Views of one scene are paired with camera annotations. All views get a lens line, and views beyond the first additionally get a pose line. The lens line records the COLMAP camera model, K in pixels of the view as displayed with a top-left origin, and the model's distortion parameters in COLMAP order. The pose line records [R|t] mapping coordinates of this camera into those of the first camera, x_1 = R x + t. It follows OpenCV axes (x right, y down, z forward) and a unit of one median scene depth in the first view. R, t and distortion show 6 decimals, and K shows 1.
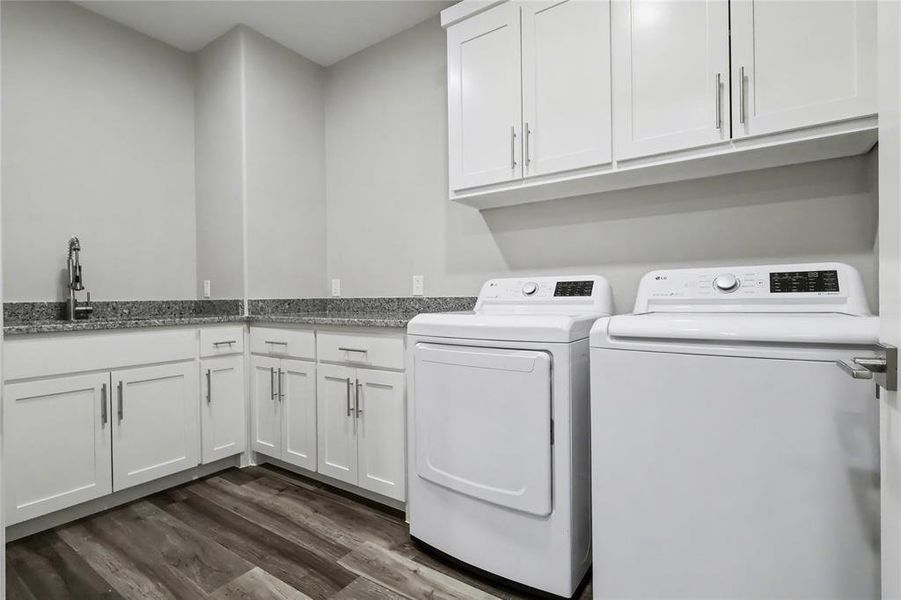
lens RADIAL K [[413.6, 0, 450.5], [0, 413.6, 300.0], [0, 0, 1]] dist [0.000066, -0.000182]
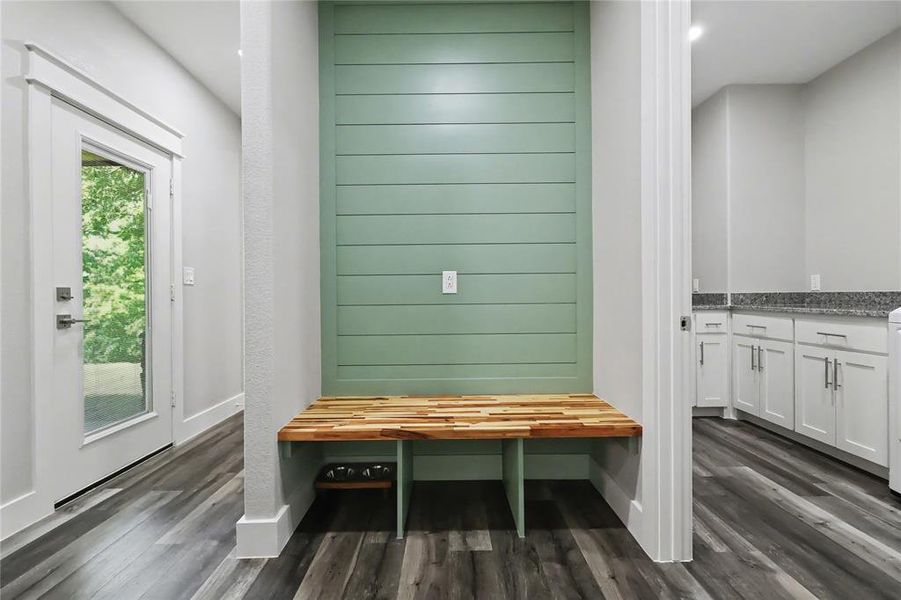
lens RADIAL K [[423.9, 0, 448.4], [0, 423.9, 298.2], [0, 0, 1]] dist [-0.000731, 0.000100]
pose [[0.549345, 0.009884, -0.835537, 0.161224], [0.001035, 0.999921, 0.012509, -0.003691], [0.835595, -0.007737, 0.549291, -0.546298]]
